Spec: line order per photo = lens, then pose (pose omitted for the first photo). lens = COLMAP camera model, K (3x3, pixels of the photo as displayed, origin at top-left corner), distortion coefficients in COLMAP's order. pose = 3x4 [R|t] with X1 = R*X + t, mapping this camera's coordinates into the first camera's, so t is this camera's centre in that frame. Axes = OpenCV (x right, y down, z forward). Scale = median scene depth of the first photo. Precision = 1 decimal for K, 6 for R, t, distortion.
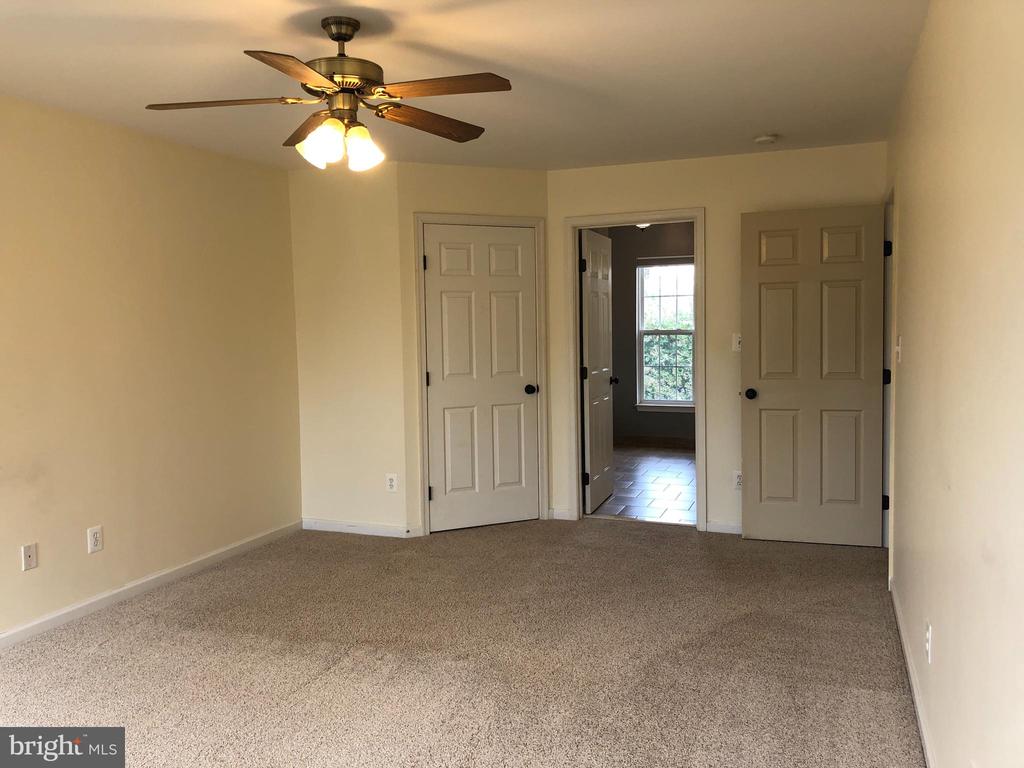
lens RADIAL K [[846.5, 0, 506.9], [0, 846.5, 376.4], [0, 0, 1]] dist [0.041346, -0.032012]
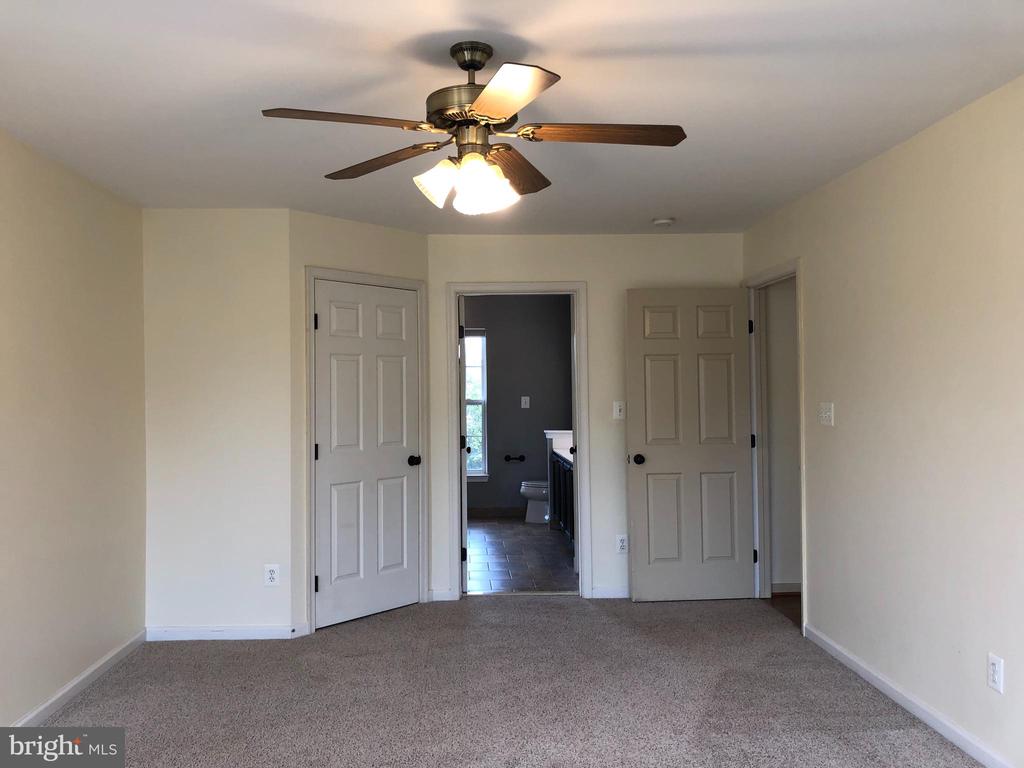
lens RADIAL K [[846.5, 0, 504.7], [0, 846.5, 375.7], [0, 0, 1]] dist [0.041346, -0.032012]
pose [[0.912785, 0.016442, 0.408109, -0.291394], [0.019457, 0.996305, -0.083658, 0.001716], [-0.407976, 0.084303, 0.909092, 0.110958]]
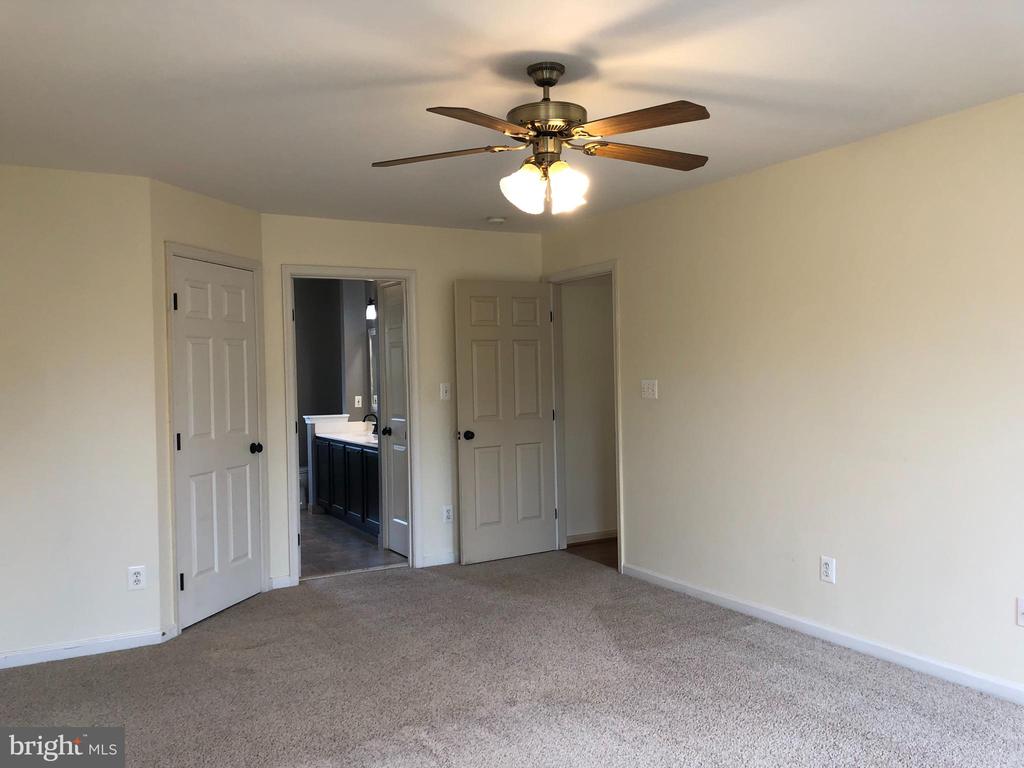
lens RADIAL K [[846.5, 0, 503.6], [0, 846.5, 375.9], [0, 0, 1]] dist [0.041346, -0.032012]
pose [[0.630993, -0.000745, 0.775789, -0.565379], [0.060728, 0.996978, -0.048437, -0.001527], [-0.773408, 0.077676, 0.629131, 0.238393]]
